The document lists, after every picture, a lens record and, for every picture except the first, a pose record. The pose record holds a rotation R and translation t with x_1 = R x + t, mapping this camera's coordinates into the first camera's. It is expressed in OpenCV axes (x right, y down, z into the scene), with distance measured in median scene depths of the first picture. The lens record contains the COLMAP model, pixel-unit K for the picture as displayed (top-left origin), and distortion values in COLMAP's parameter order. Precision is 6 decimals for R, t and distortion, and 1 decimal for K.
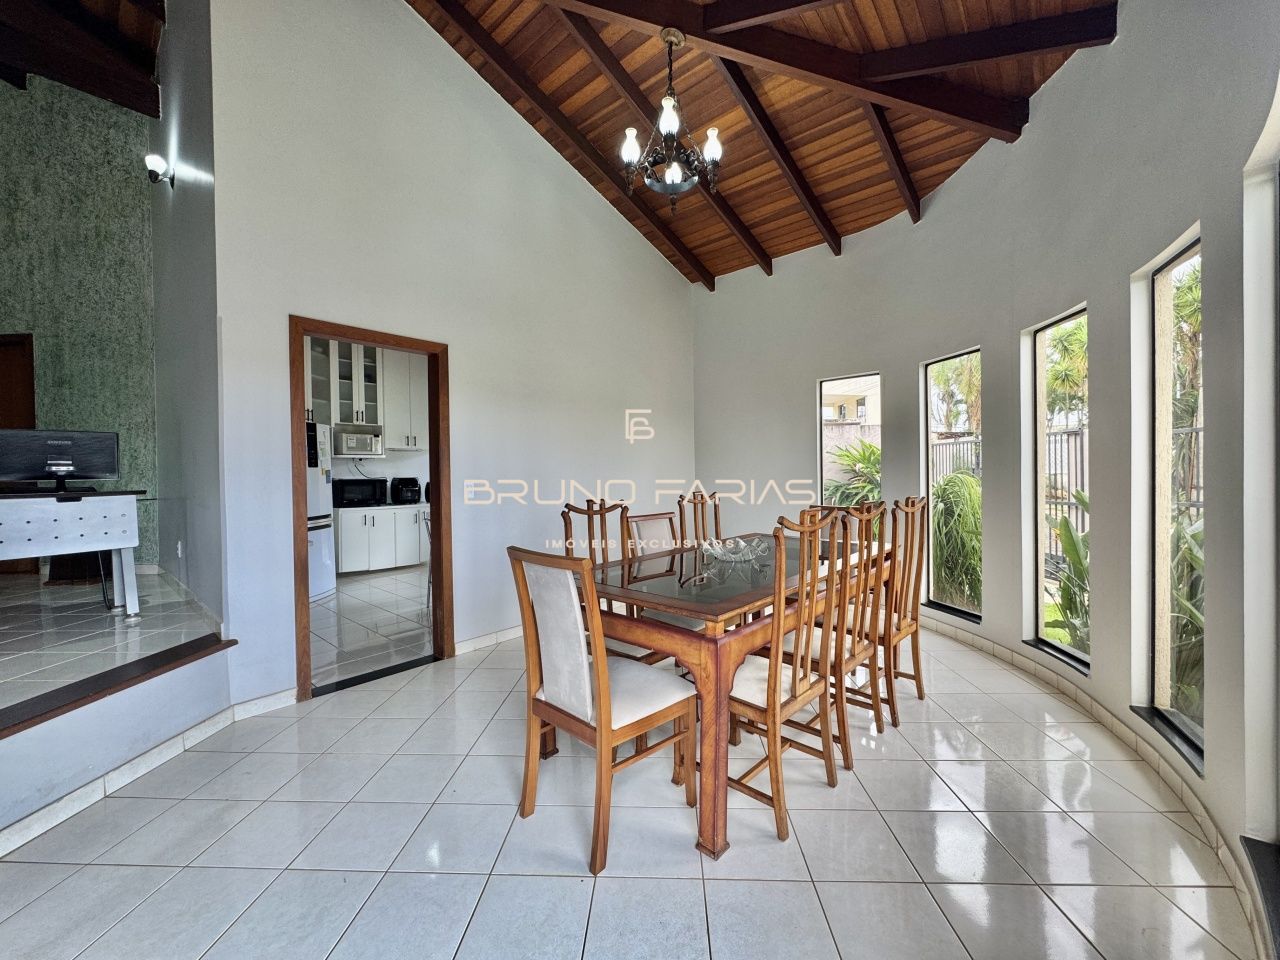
lens RADIAL K [[519.7, 0, 640.0], [0, 519.7, 480.0], [0, 0, 1]] dist [0.002139, -0.000395]
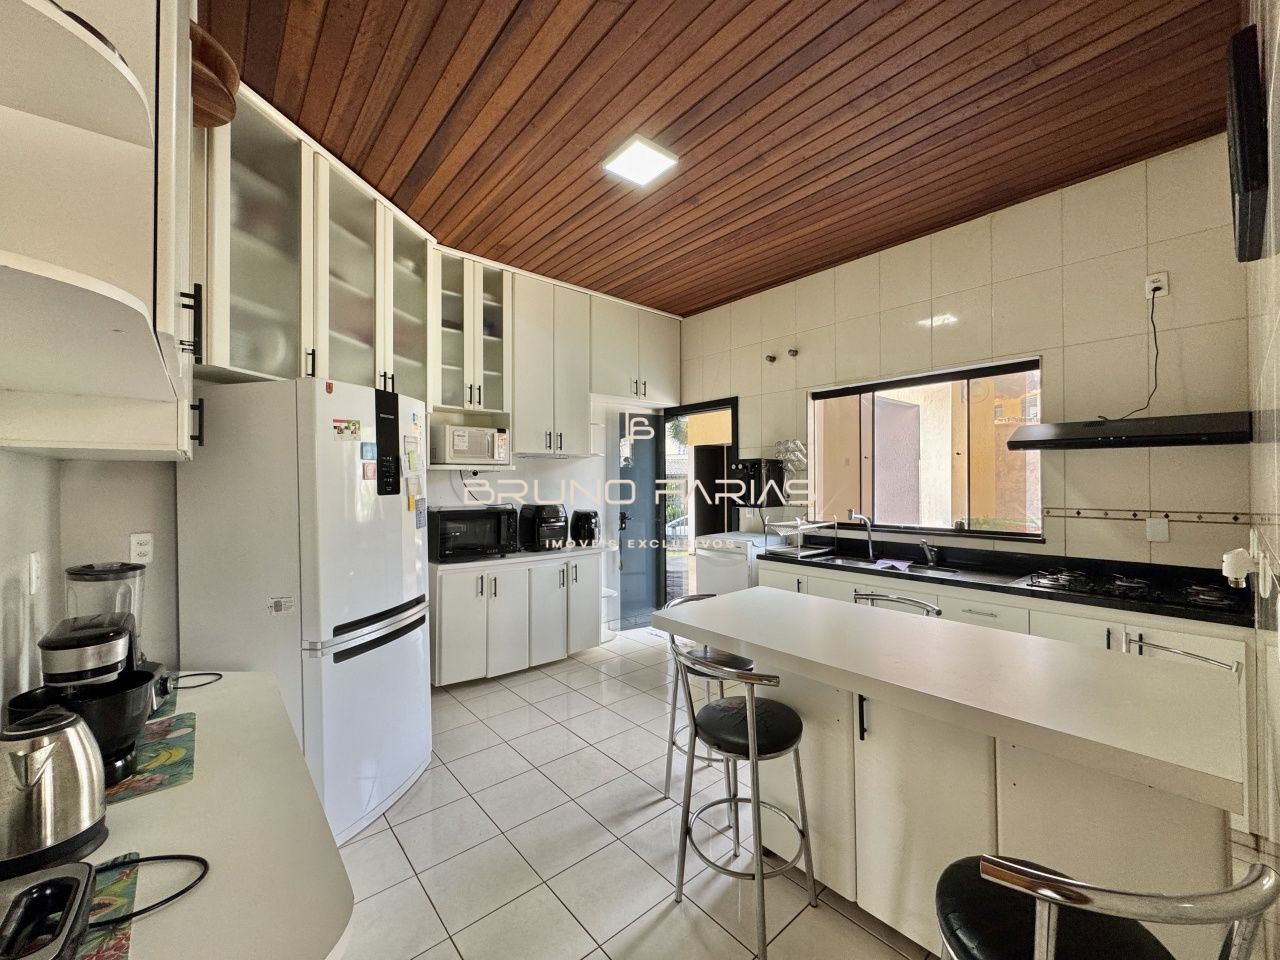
lens RADIAL K [[513.3, 0, 640.7], [0, 513.3, 477.5], [0, 0, 1]] dist [-0.003431, -0.000139]
pose [[0.991660, 0.006946, -0.128698, -0.296238], [-0.010017, 0.999680, -0.023228, -0.024257], [0.128495, 0.024324, 0.991412, 0.488869]]
